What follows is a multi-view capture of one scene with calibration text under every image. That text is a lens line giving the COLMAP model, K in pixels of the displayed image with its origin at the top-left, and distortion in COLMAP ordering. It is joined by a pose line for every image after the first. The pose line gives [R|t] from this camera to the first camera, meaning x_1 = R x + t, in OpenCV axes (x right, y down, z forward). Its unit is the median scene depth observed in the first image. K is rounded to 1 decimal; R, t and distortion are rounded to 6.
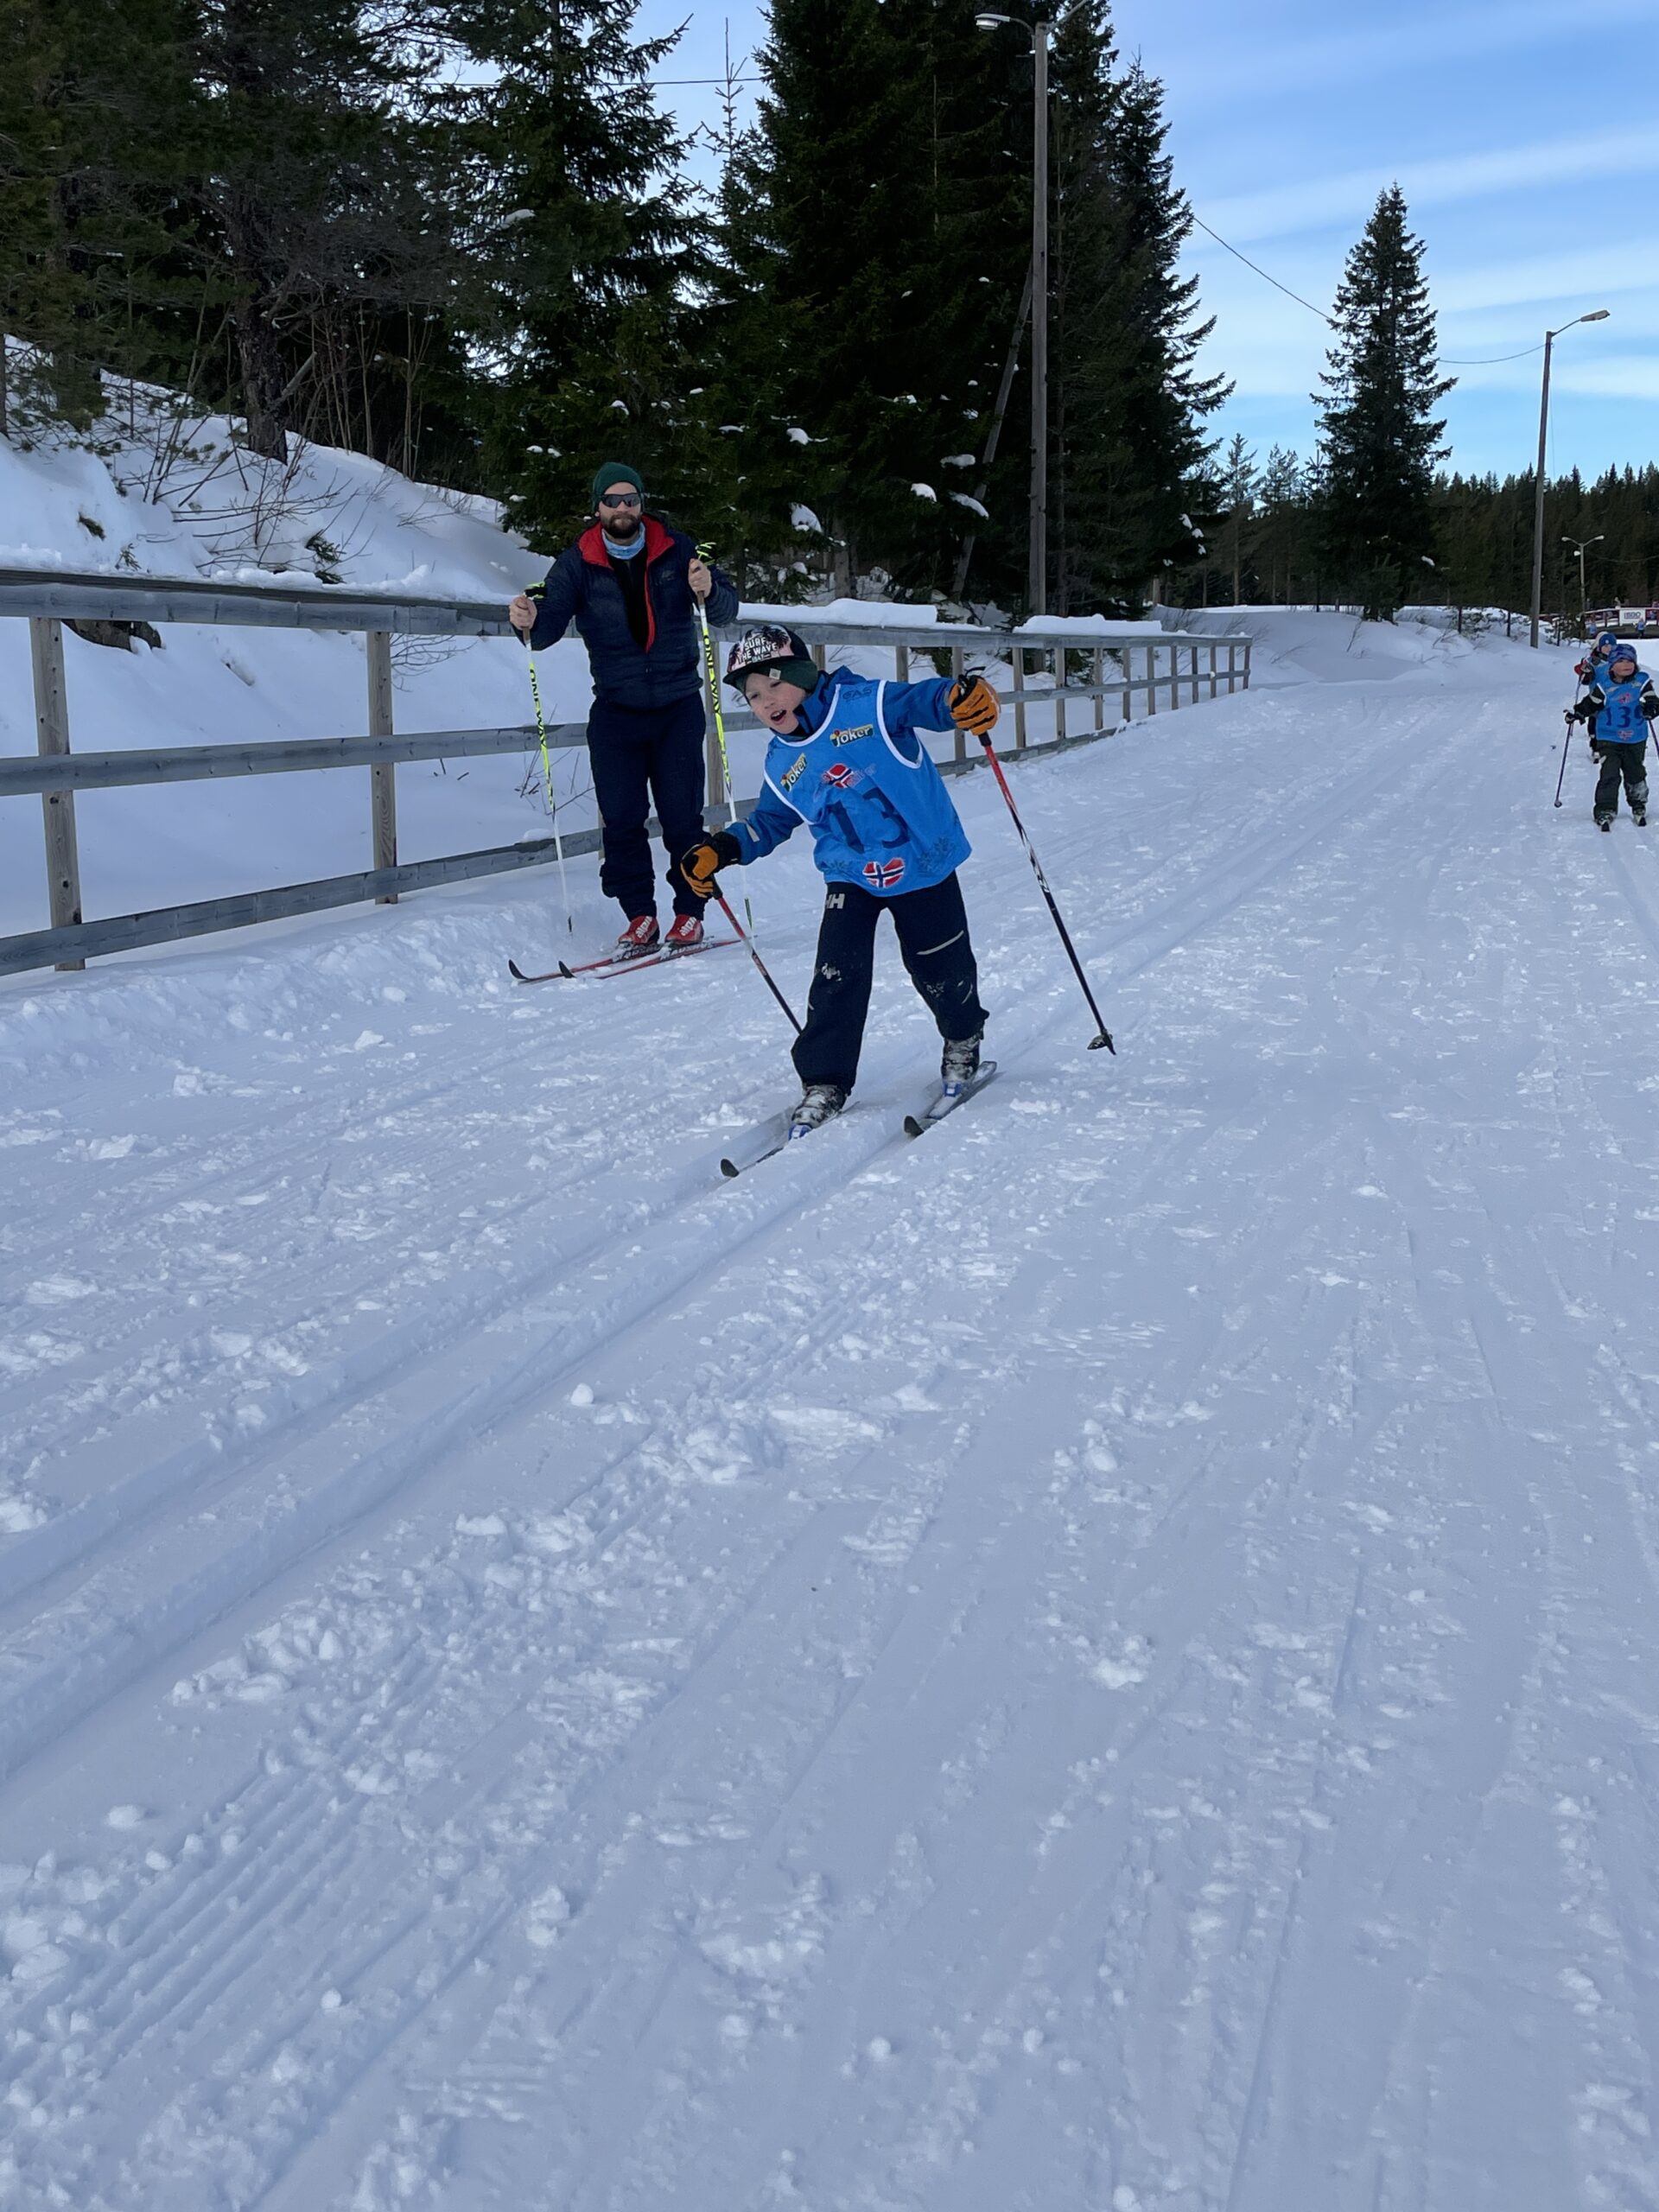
lens RADIAL K [[2512.4, 0, 800.8], [0, 2512.4, 1096.3], [0, 0, 1]] dist [0.131230, -0.275824]
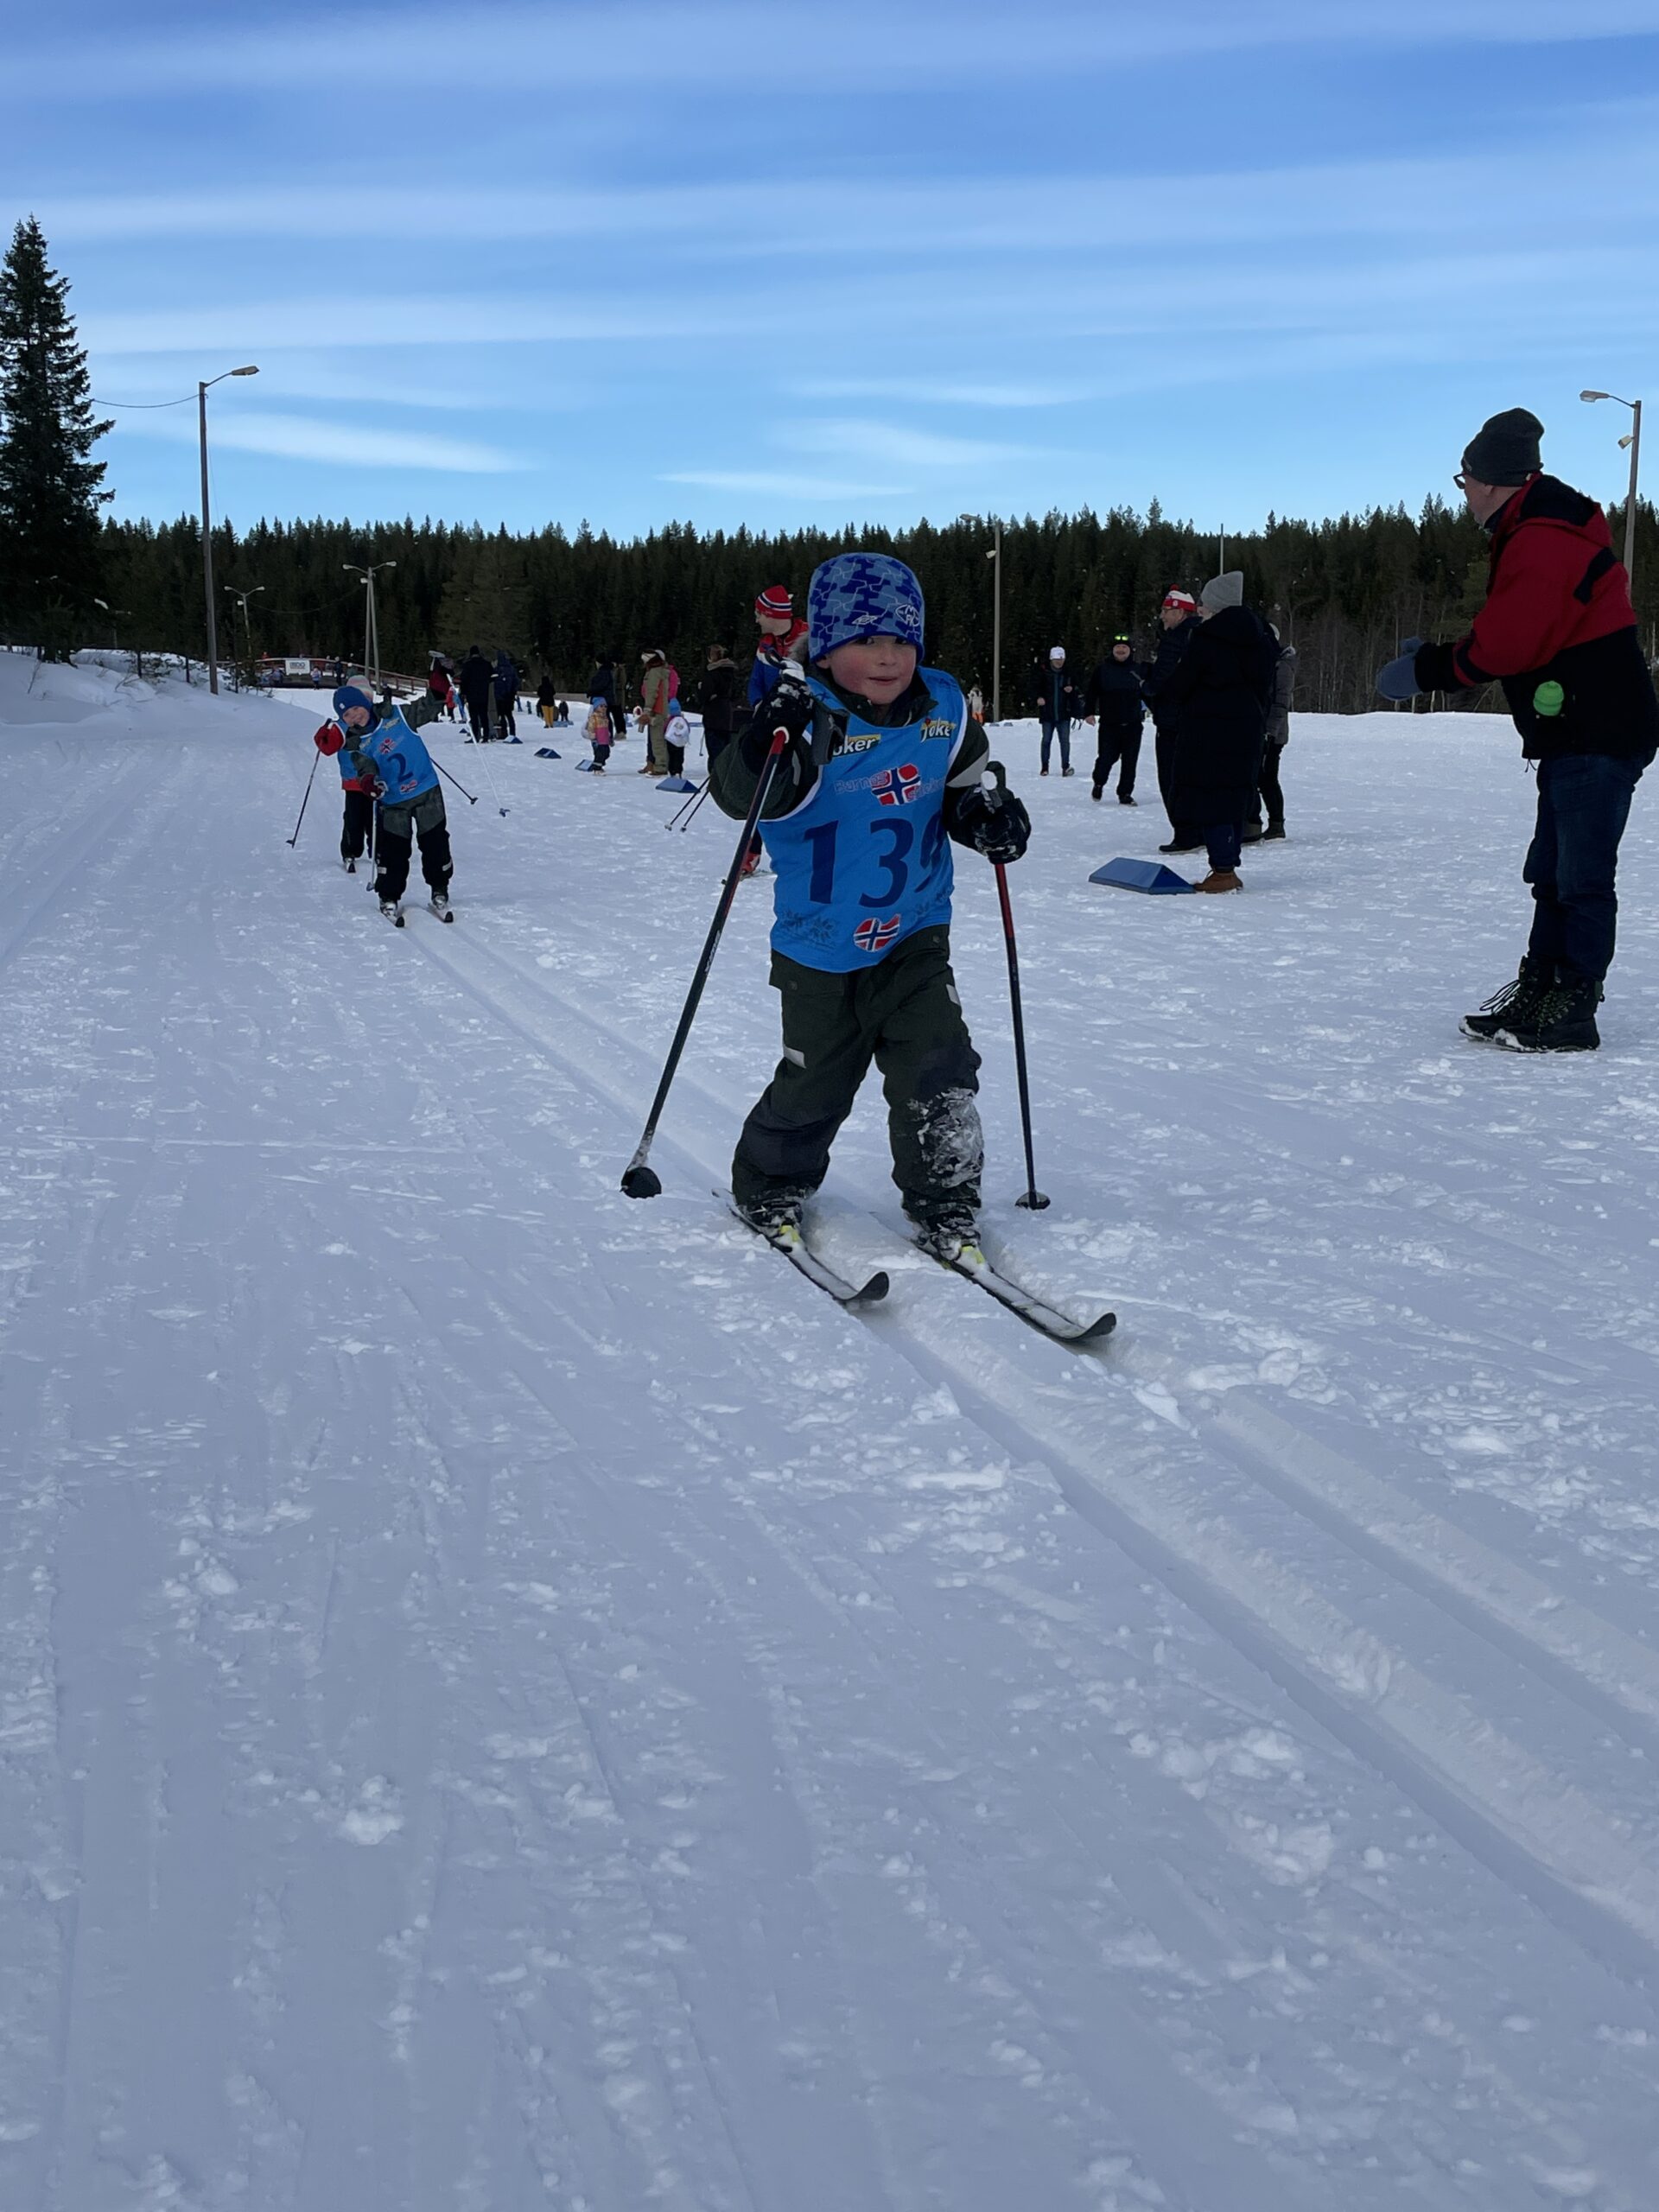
lens RADIAL K [[2525.0, 0, 829.5], [0, 2525.0, 1106.0], [0, 0, 1]] dist [0.110732, -0.179346]
pose [[0.869905, -0.066358, 0.488735, -0.008859], [0.073311, 0.997297, 0.004922, -0.000856], [-0.487741, 0.031548, 0.872418, 0.007870]]
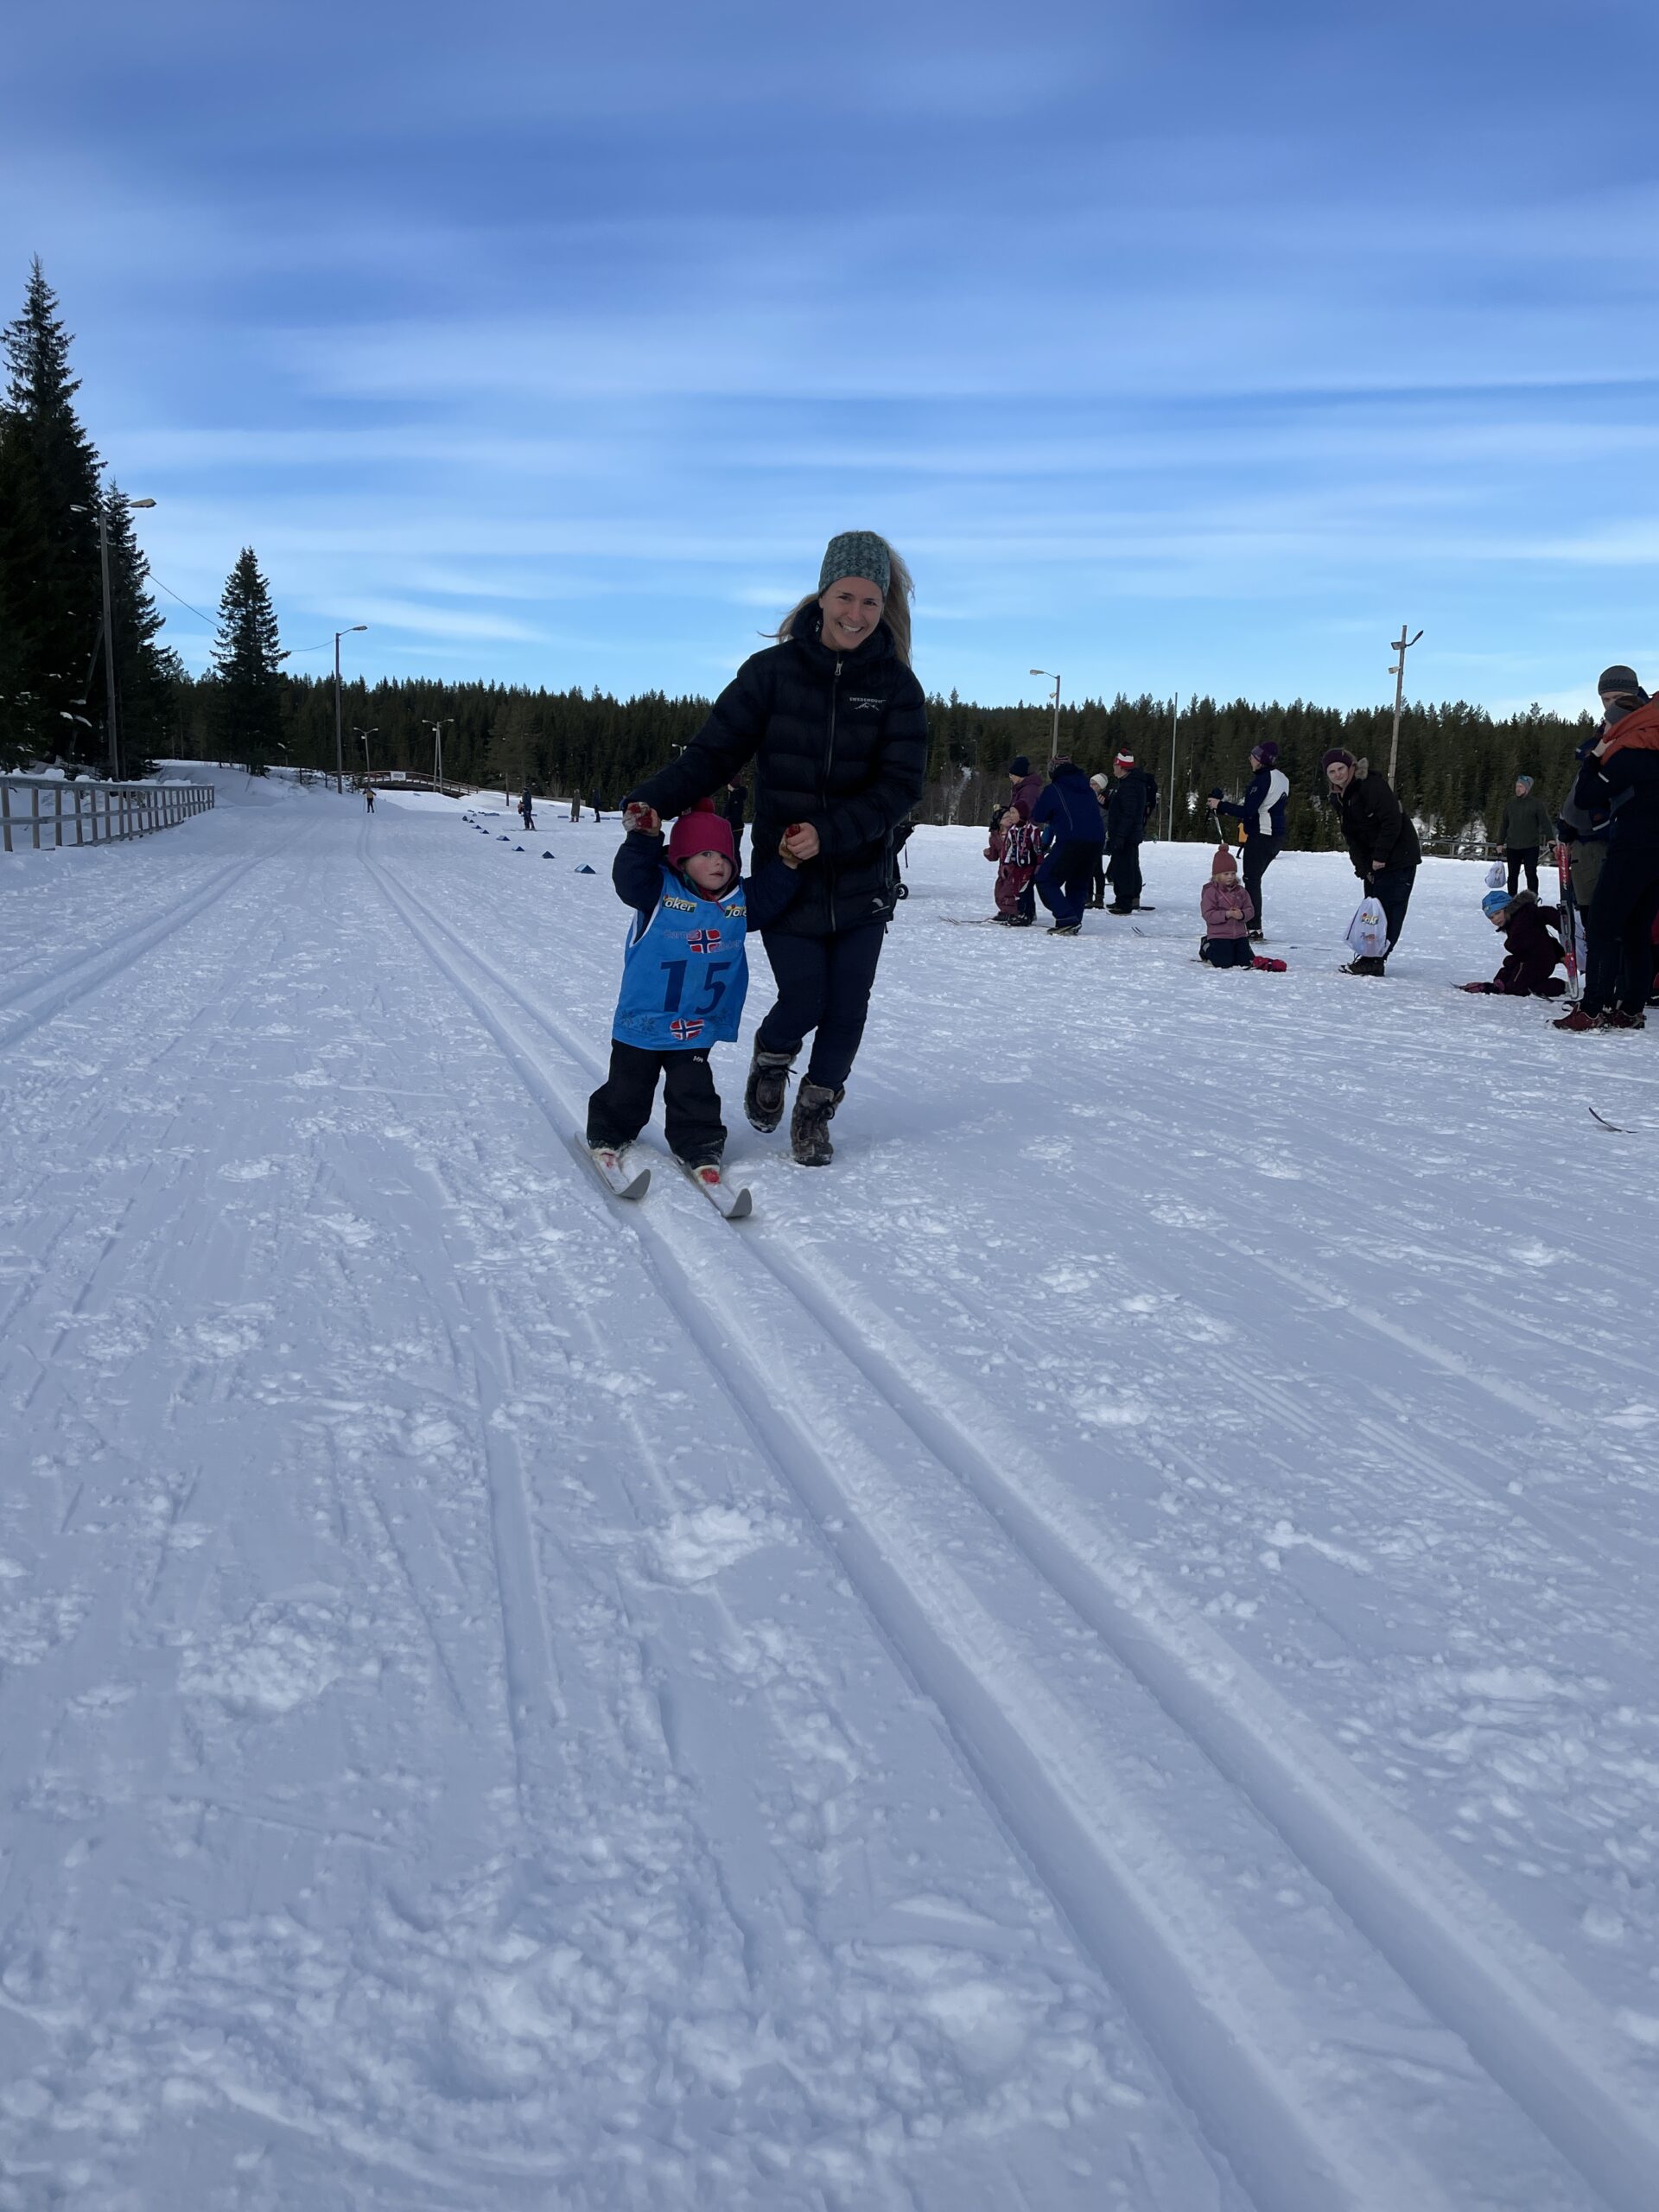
lens RADIAL K [[1632.5, 0, 832.3], [0, 1632.5, 1069.5], [0, 0, 1]] dist [0.117649, -0.149257]
pose [[0.845580, -0.043950, 0.532037, -0.162966], [0.047496, 0.998847, 0.007024, 0.094099], [-0.531732, 0.019330, 0.846692, -0.579853]]
